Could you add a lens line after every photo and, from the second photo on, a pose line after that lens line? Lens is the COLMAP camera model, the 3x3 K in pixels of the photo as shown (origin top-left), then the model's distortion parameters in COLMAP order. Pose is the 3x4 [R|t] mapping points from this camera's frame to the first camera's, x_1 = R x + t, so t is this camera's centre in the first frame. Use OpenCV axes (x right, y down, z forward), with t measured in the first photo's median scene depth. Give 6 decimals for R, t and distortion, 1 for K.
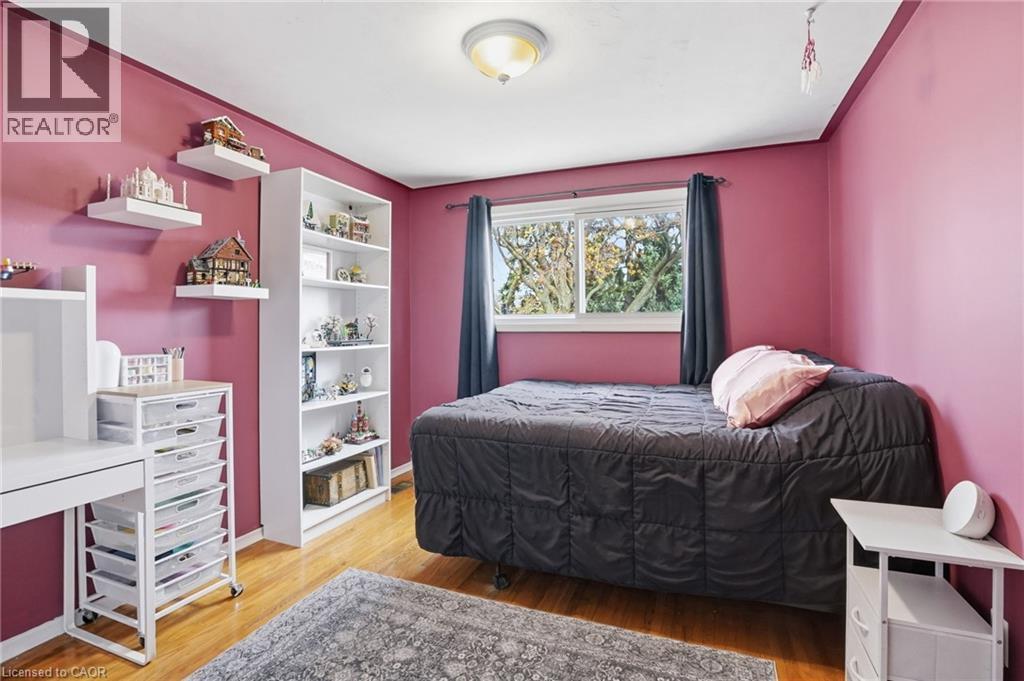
lens RADIAL K [[490.3, 0, 516.4], [0, 490.3, 340.9], [0, 0, 1]] dist [-0.031238, 0.015868]
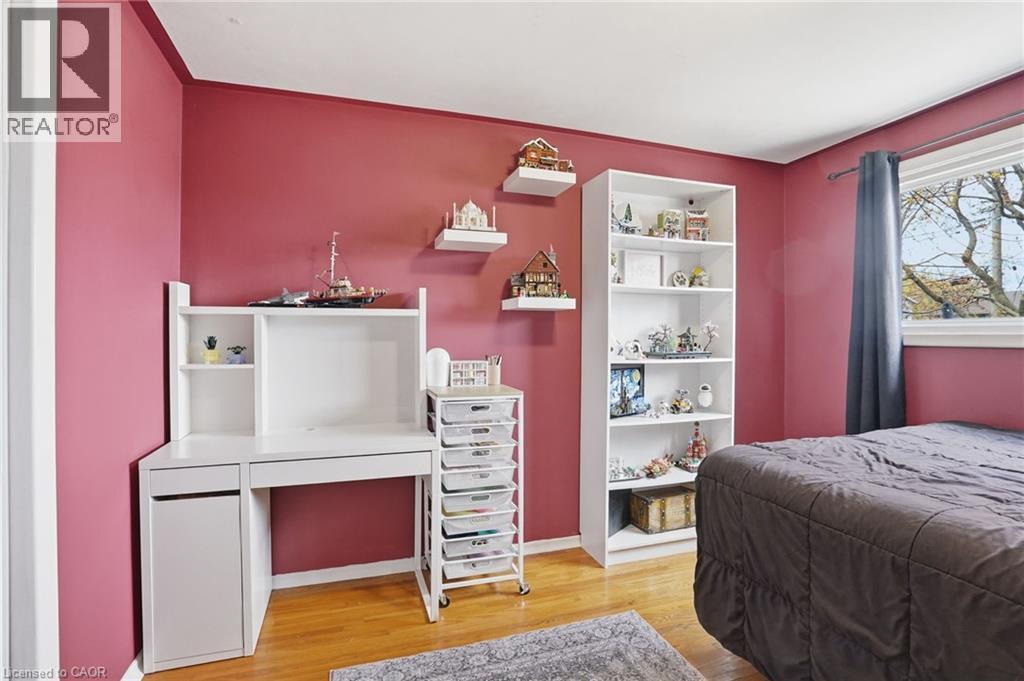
lens RADIAL K [[499.1, 0, 513.4], [0, 499.1, 346.5], [0, 0, 1]] dist [-0.053386, 0.021744]
pose [[0.653664, 0.018424, -0.756560, 0.191468], [-0.023954, 0.999706, 0.003649, -0.011104], [0.756405, 0.015737, 0.653914, 0.258138]]
